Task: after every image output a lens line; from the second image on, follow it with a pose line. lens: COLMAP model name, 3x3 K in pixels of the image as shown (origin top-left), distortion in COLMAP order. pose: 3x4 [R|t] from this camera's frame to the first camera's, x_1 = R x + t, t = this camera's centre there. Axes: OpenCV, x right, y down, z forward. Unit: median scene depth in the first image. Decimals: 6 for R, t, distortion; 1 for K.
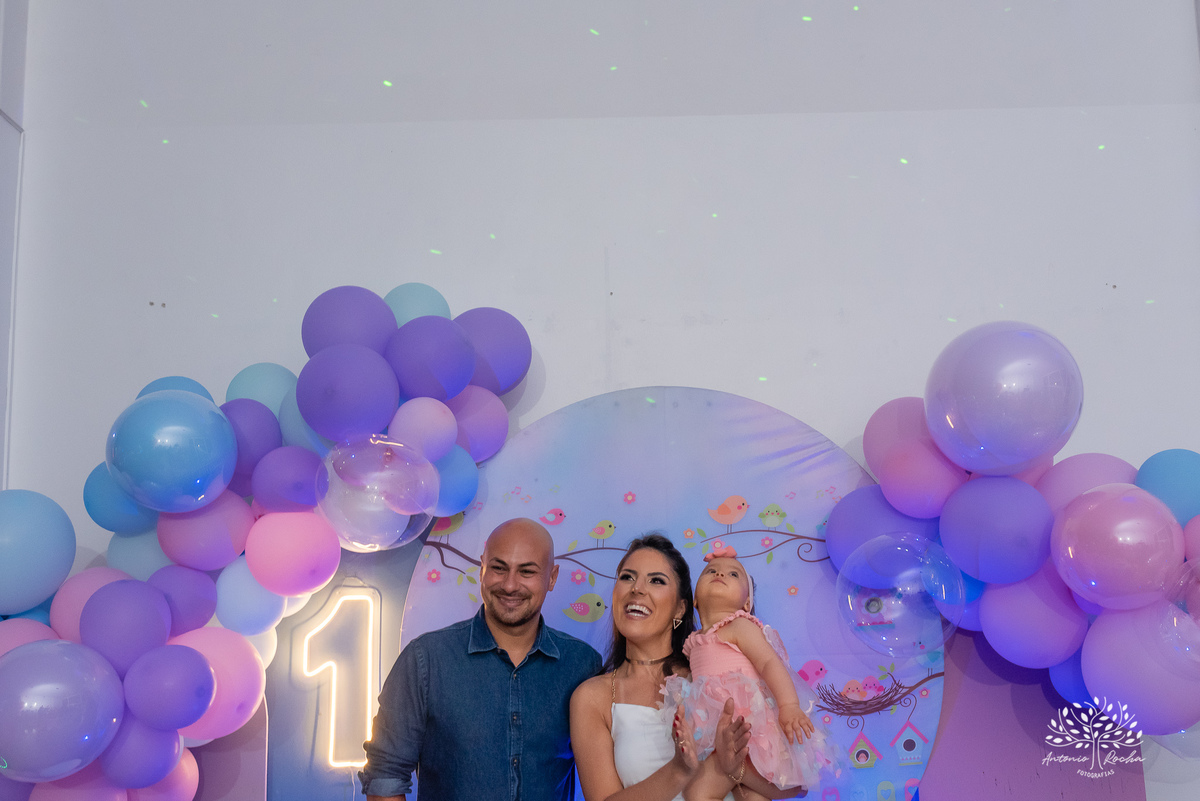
lens RADIAL K [[1203.0, 0, 599.3], [0, 1203.0, 400.0], [0, 0, 1]] dist [0.000376, 0.000000]
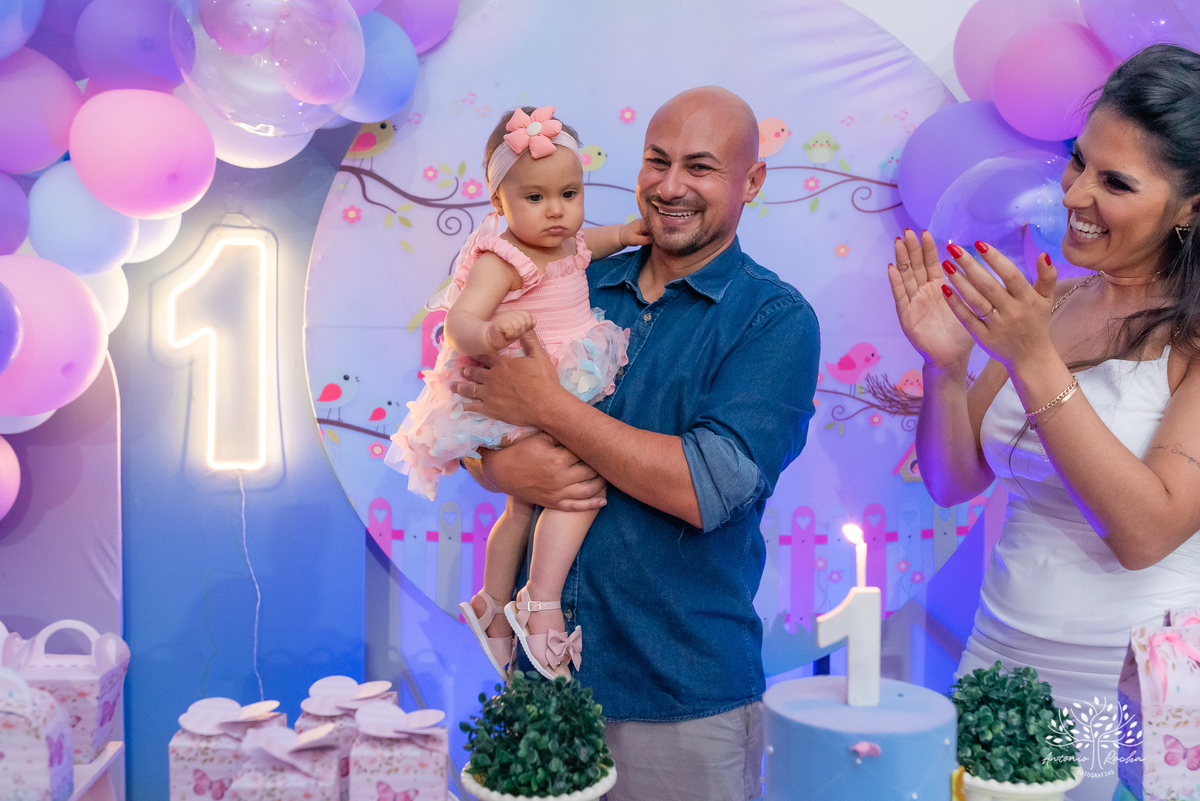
lens RADIAL K [[1203.0, 0, 600.5], [0, 1203.0, 400.5], [0, 0, 1]] dist [0.000376, 0.000000]
pose [[0.995879, 0.022281, 0.087911, -0.050853], [-0.038876, 0.980653, 0.191853, 0.112308], [-0.081936, -0.194480, 0.977478, 0.267024]]
